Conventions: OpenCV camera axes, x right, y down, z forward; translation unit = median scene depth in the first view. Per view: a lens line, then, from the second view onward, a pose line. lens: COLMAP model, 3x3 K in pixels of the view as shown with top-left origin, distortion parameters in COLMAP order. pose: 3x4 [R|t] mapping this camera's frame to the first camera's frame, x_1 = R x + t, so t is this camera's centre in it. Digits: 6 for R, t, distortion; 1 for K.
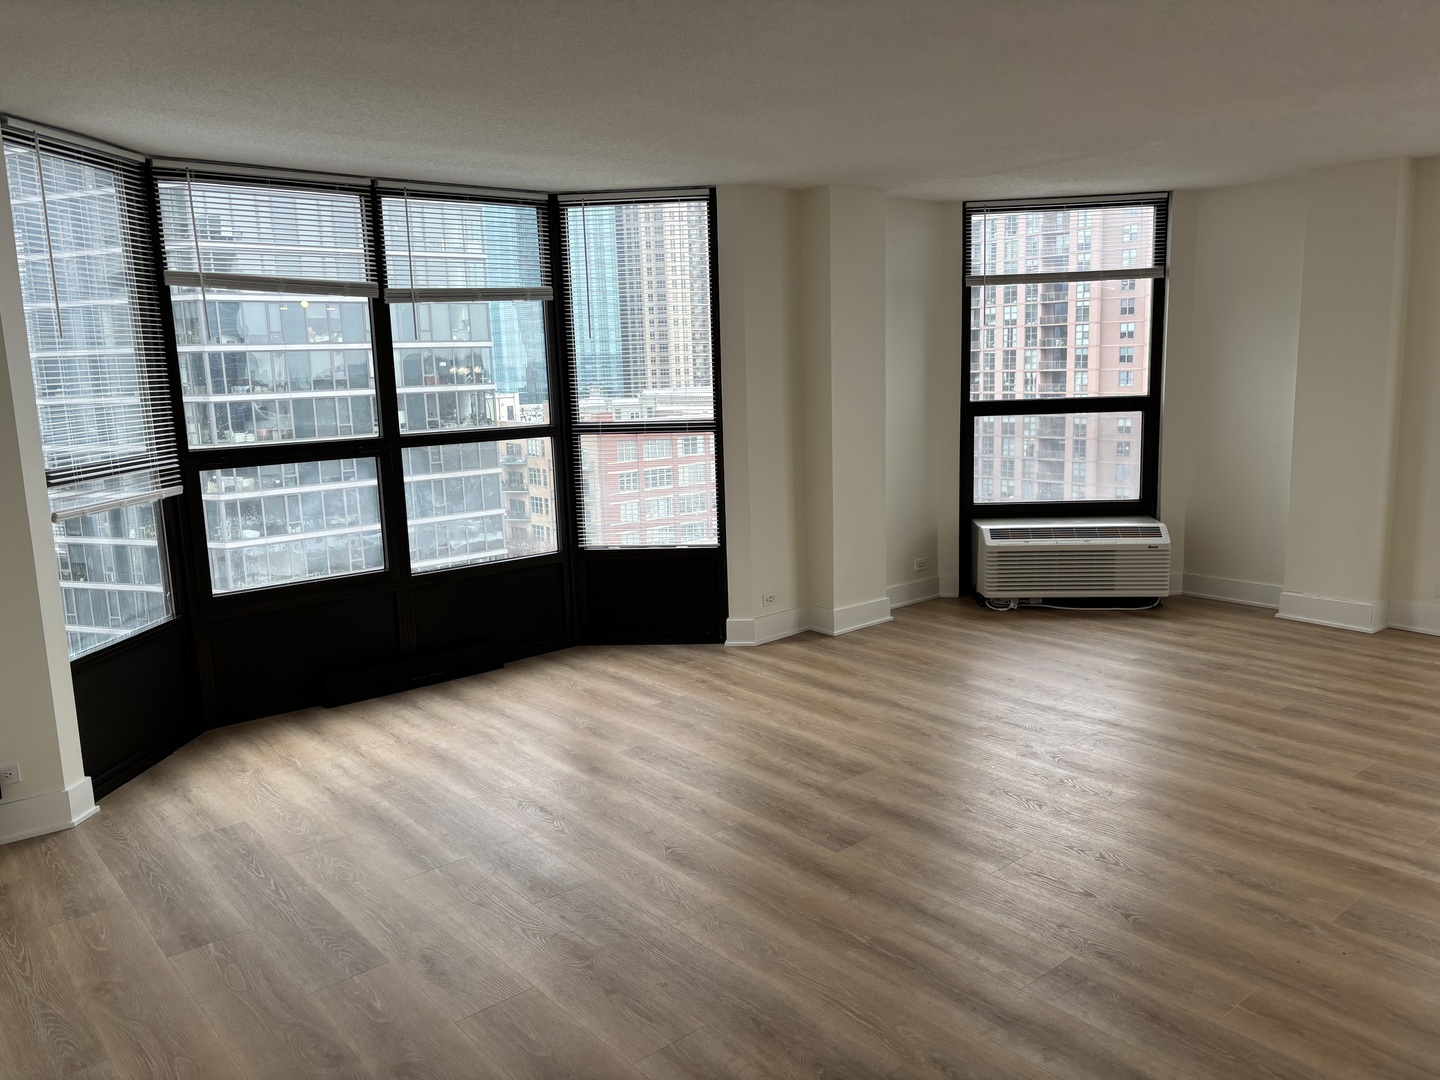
lens RADIAL K [[1088.4, 0, 730.0], [0, 1088.4, 533.4], [0, 0, 1]] dist [0.006157, -0.003560]
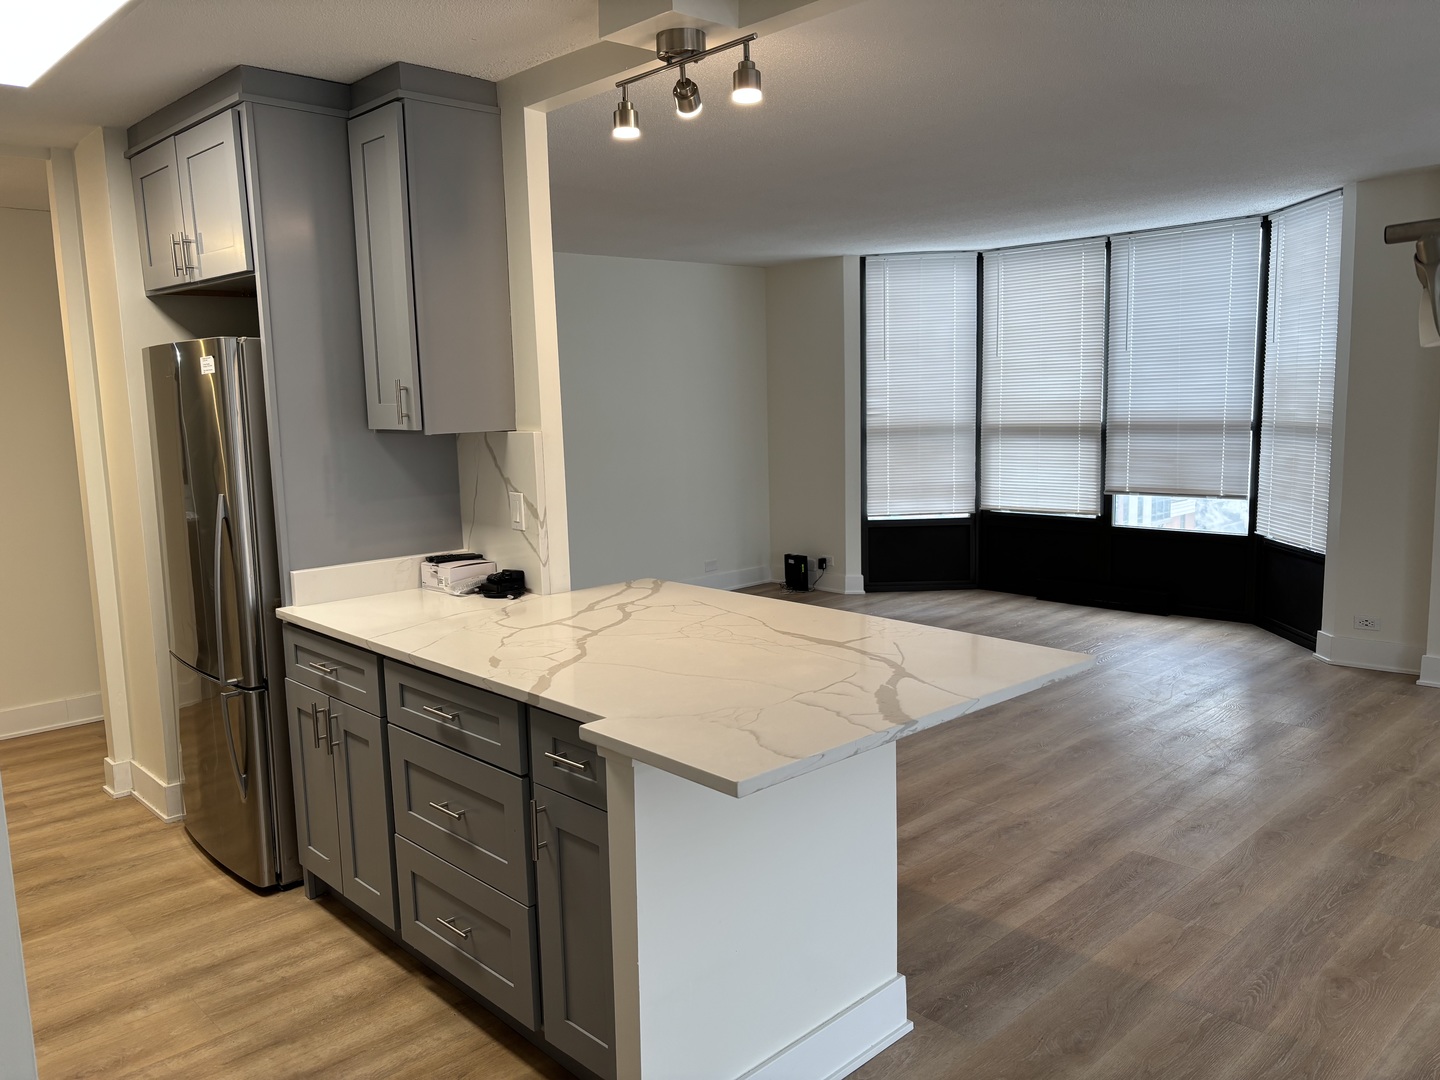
lens RADIAL K [[1088.4, 0, 730.0], [0, 1088.4, 533.4], [0, 0, 1]] dist [0.006157, -0.003560]
pose [[0.068752, 0.156266, -0.985319, 0.947301], [-0.135854, 0.979922, 0.145931, -0.080771], [0.988340, 0.123827, 0.088602, 0.385254]]
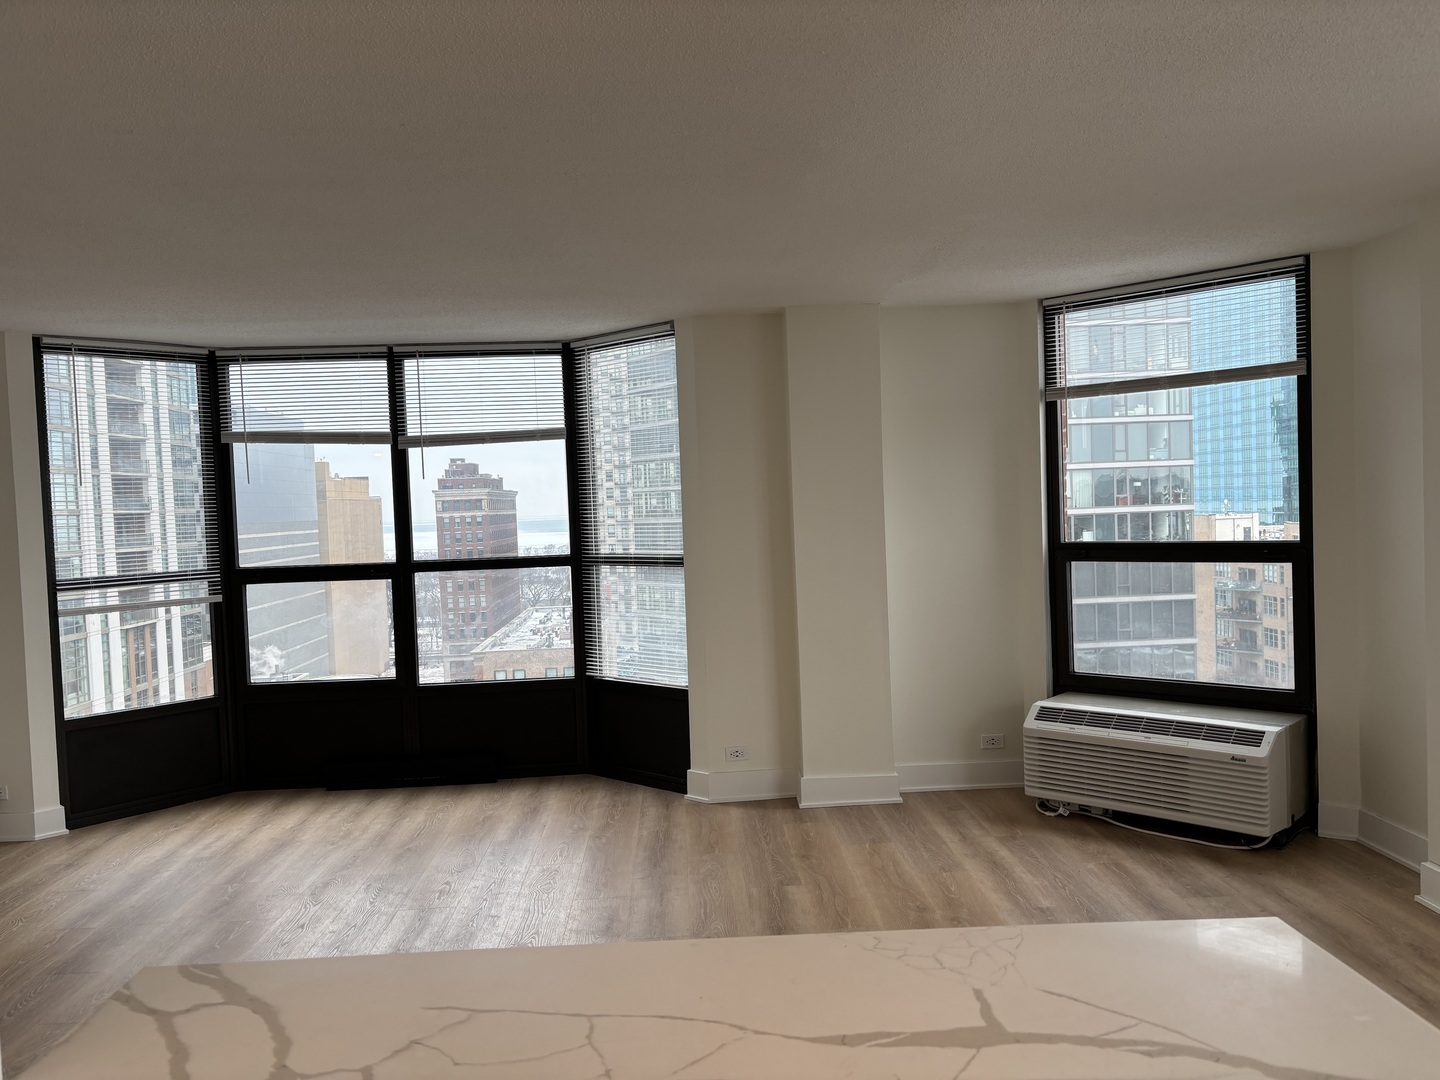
lens RADIAL K [[1088.4, 0, 730.0], [0, 1088.4, 533.4], [0, 0, 1]] dist [0.006157, -0.003560]
pose [[0.793486, 0.019933, -0.608263, 0.603142], [-0.086632, 0.992985, -0.080473, -0.051029], [0.602391, 0.116549, 0.789646, 0.269062]]
